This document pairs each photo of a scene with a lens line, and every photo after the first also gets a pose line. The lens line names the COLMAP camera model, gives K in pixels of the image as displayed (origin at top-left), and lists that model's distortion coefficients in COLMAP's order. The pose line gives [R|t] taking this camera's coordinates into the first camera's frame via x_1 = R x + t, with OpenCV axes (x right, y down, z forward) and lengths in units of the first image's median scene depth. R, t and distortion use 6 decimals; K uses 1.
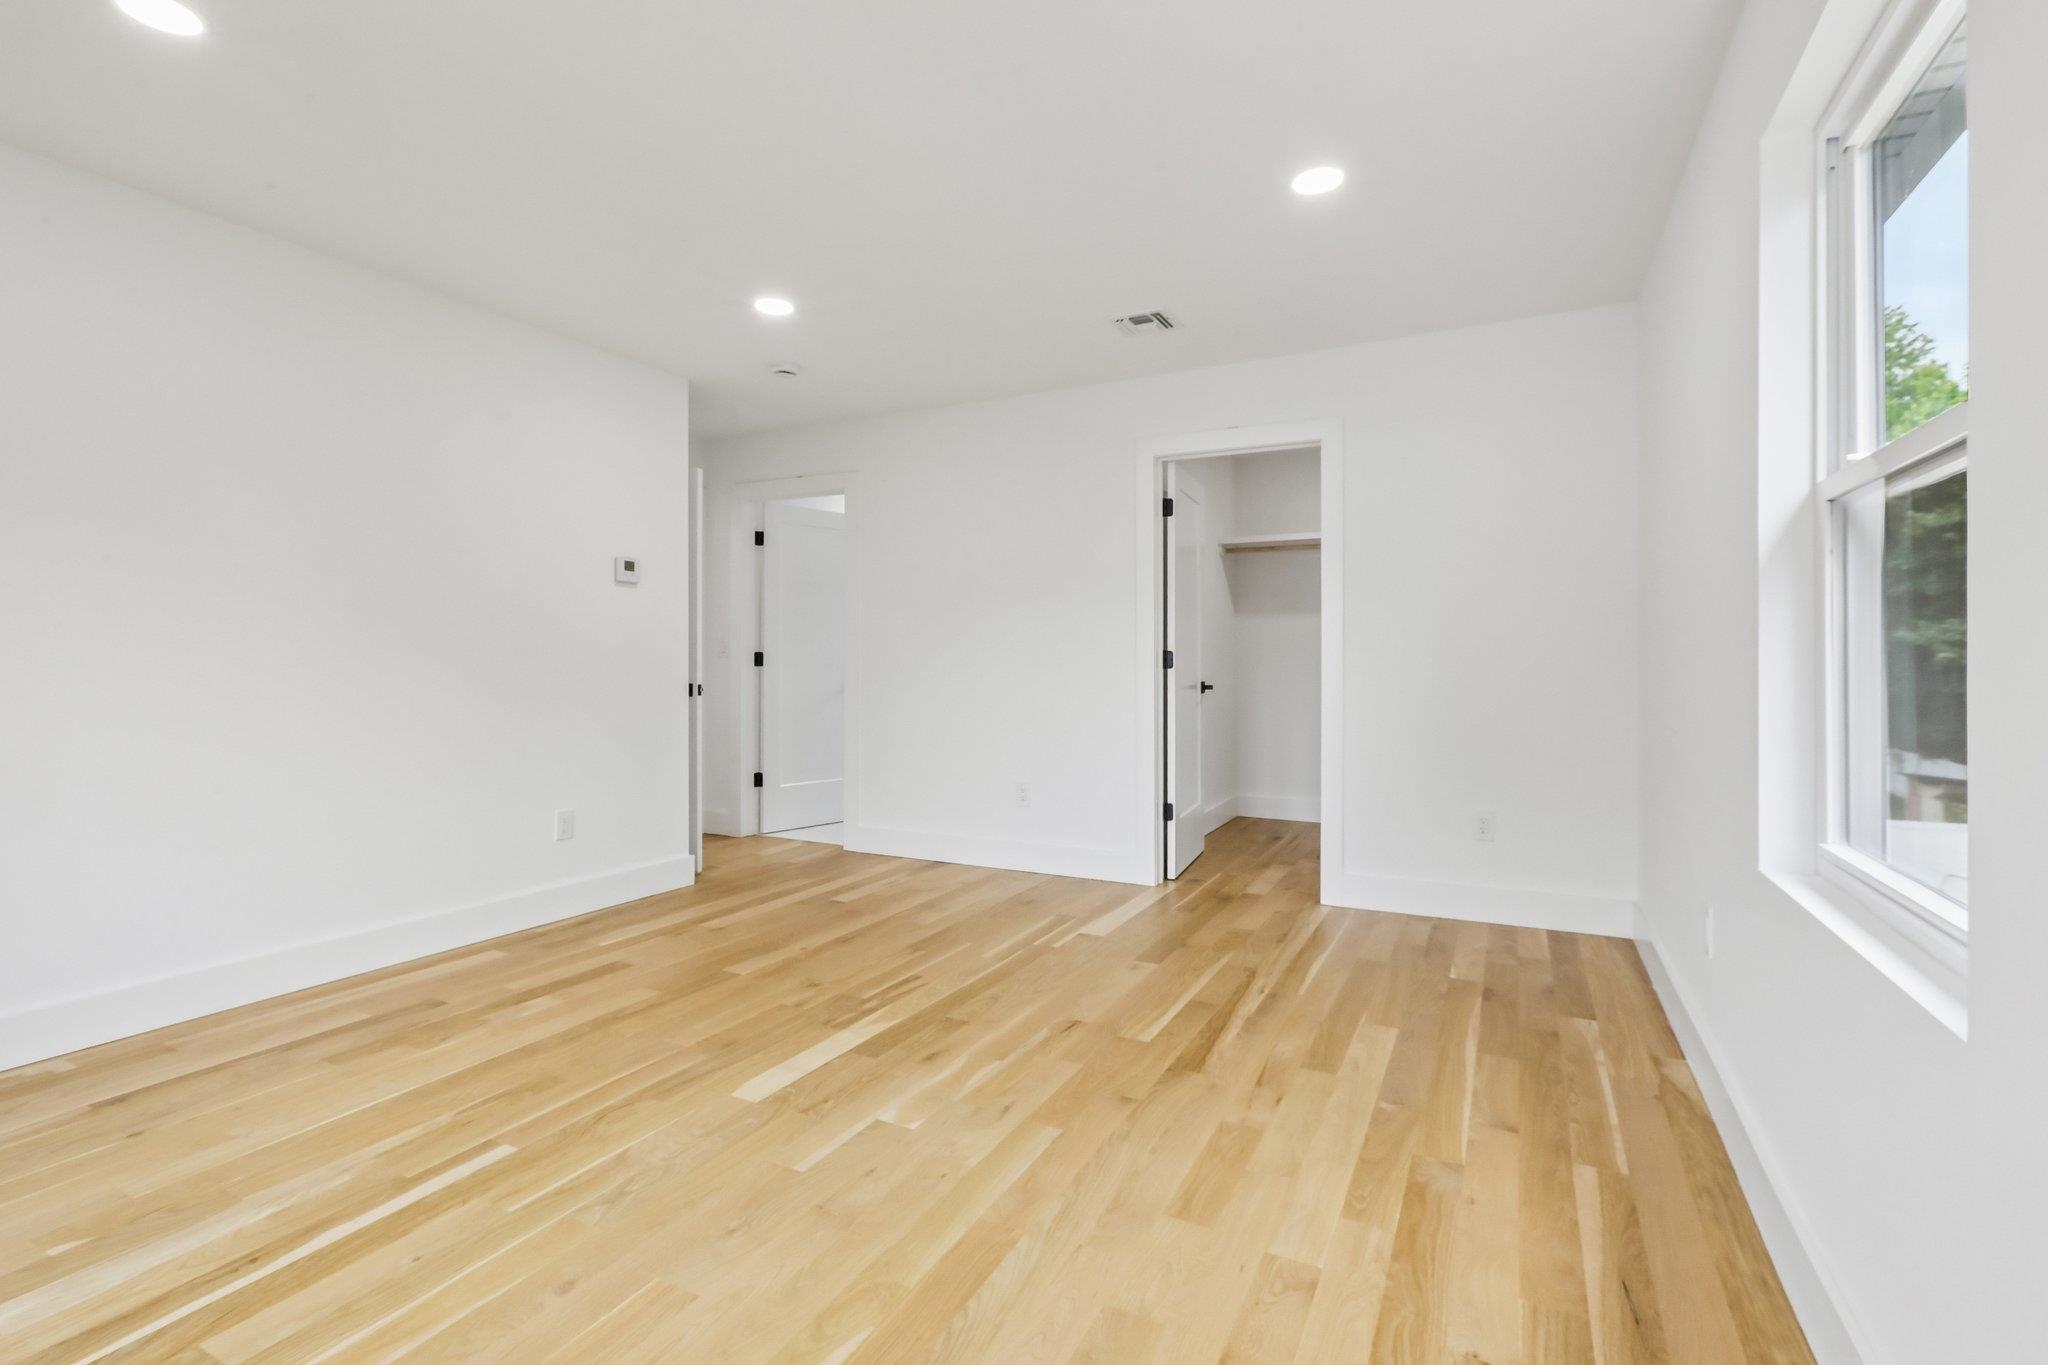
lens RADIAL K [[931.1, 0, 1015.1], [0, 931.1, 662.1], [0, 0, 1]] dist [0.001769, 0.000630]
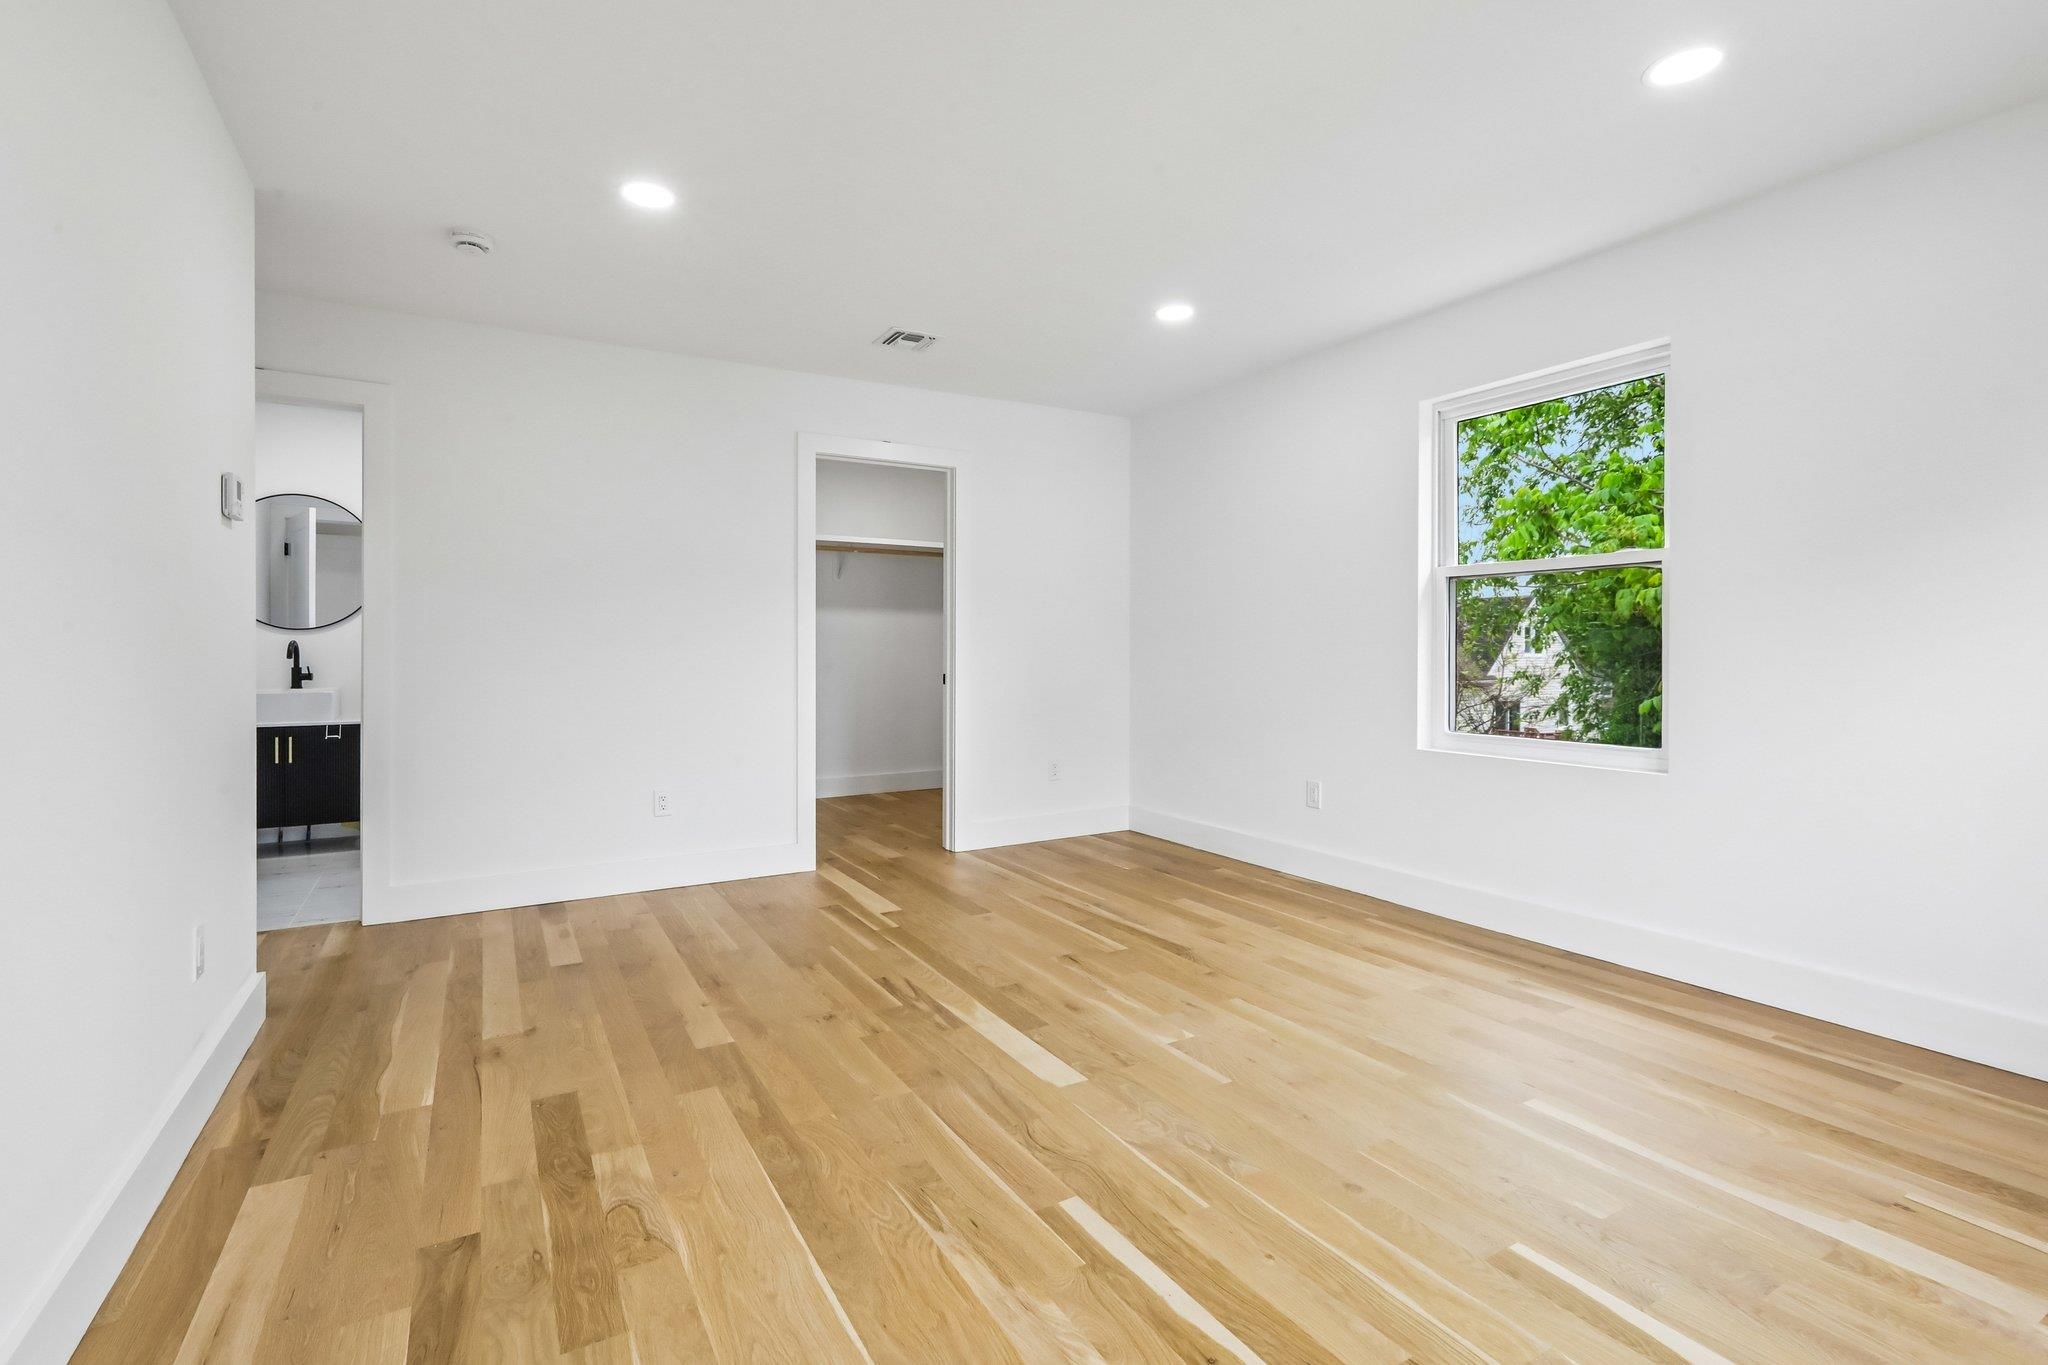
lens RADIAL K [[931.1, 0, 1015.1], [0, 931.1, 662.1], [0, 0, 1]] dist [0.001769, 0.000630]
pose [[0.537761, -0.009872, 0.843040, -0.982919], [0.000506, 0.999935, 0.011386, -0.002506], [-0.843097, -0.005696, 0.537731, 0.424508]]
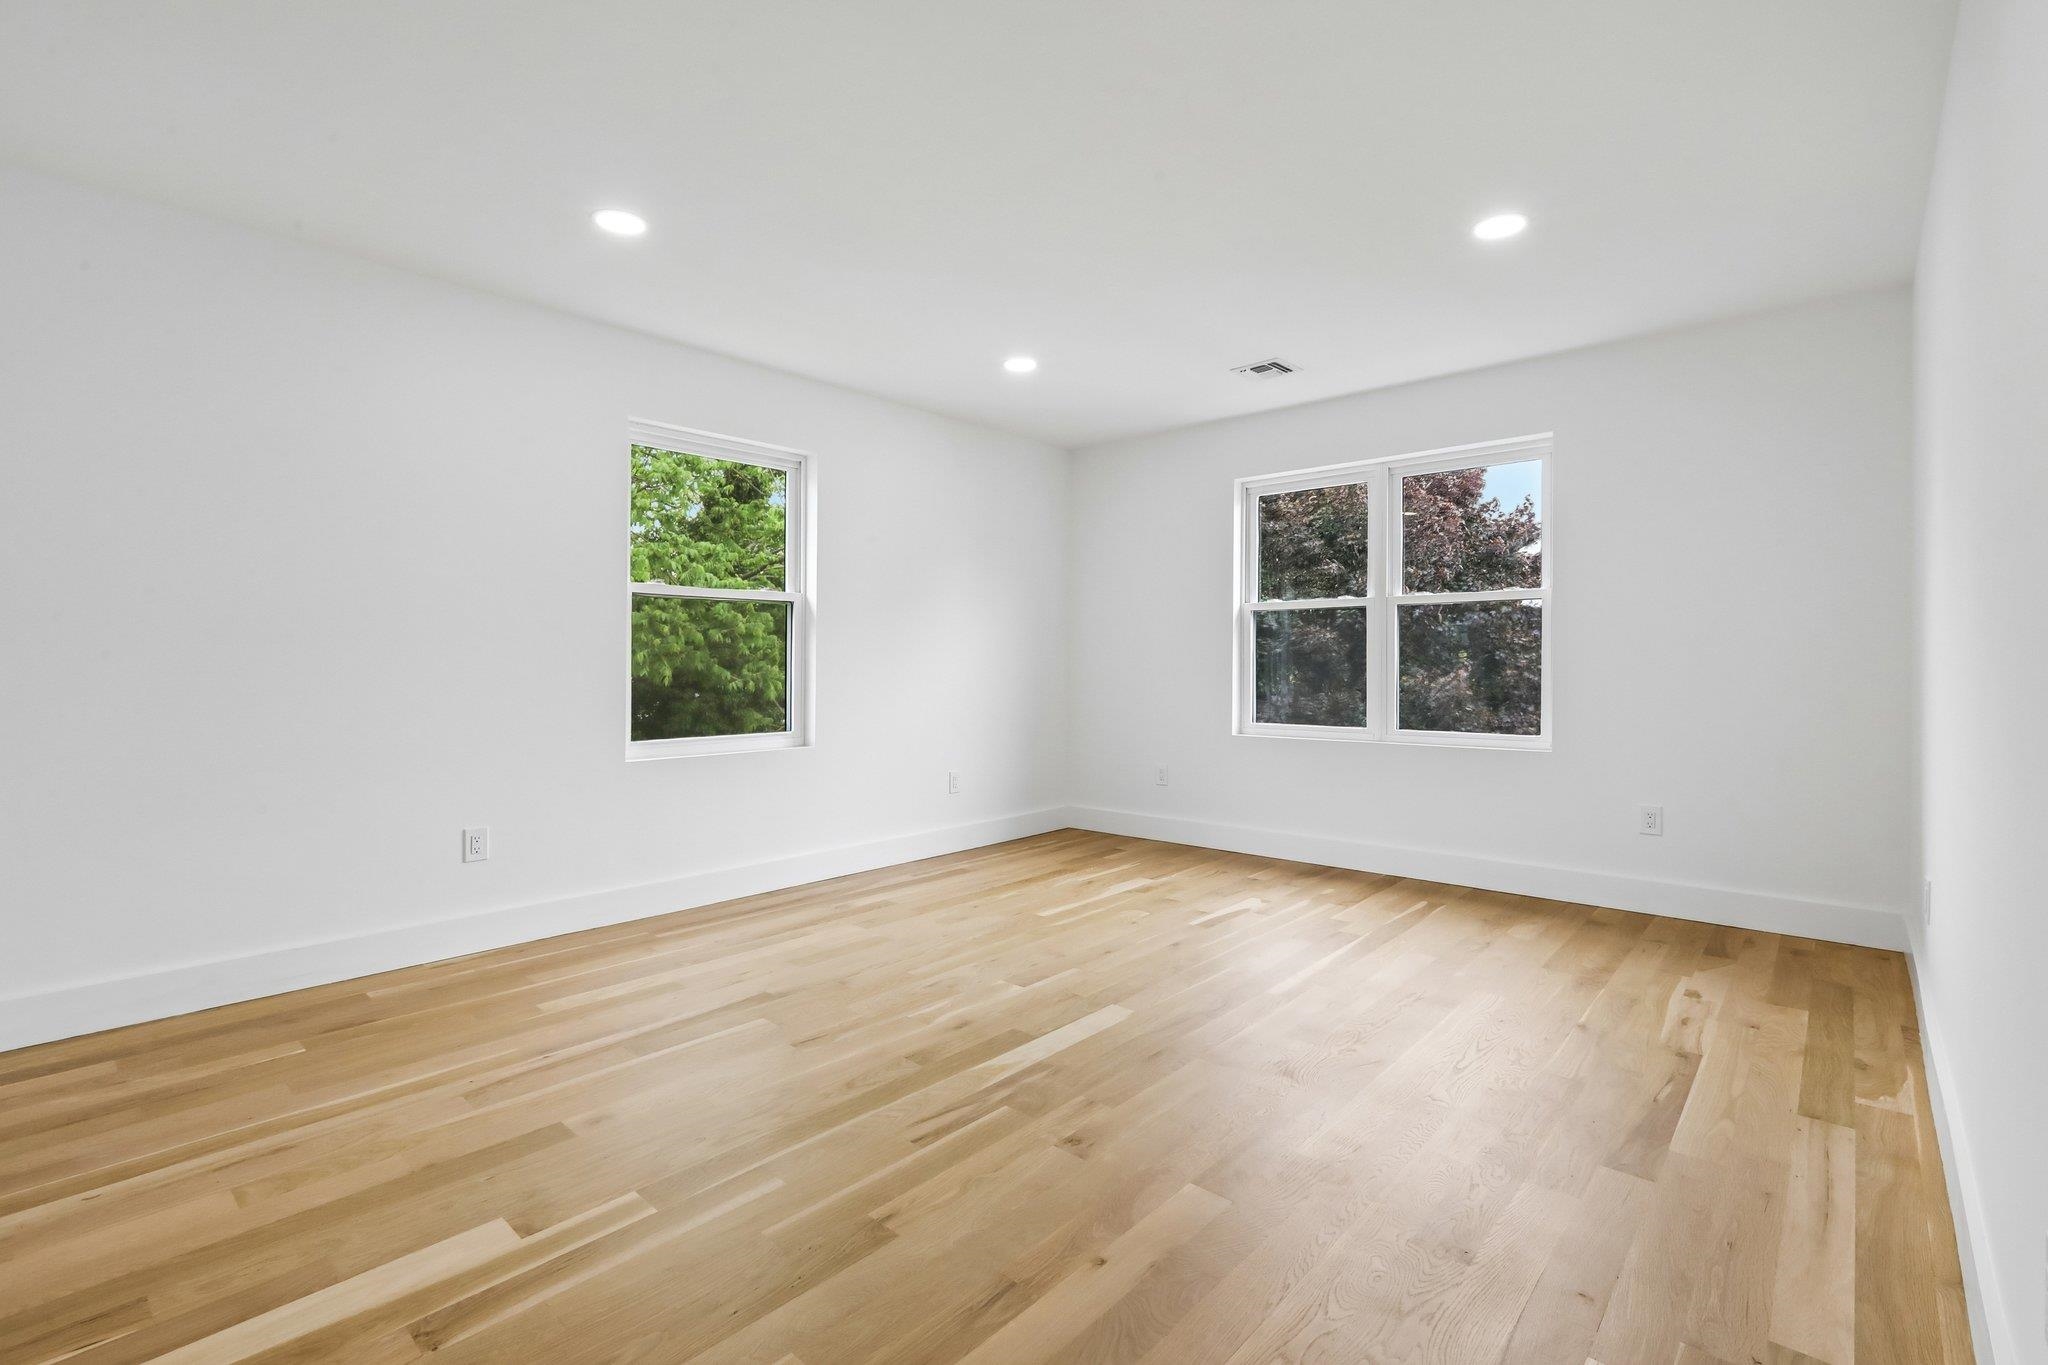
lens RADIAL K [[931.1, 0, 1015.1], [0, 931.1, 662.1], [0, 0, 1]] dist [0.001769, 0.000630]
pose [[-0.966826, 0.002289, 0.255427, -0.395274], [0.001233, 0.999990, -0.004297, 0.003087], [-0.255434, -0.003839, -0.966819, 1.886319]]
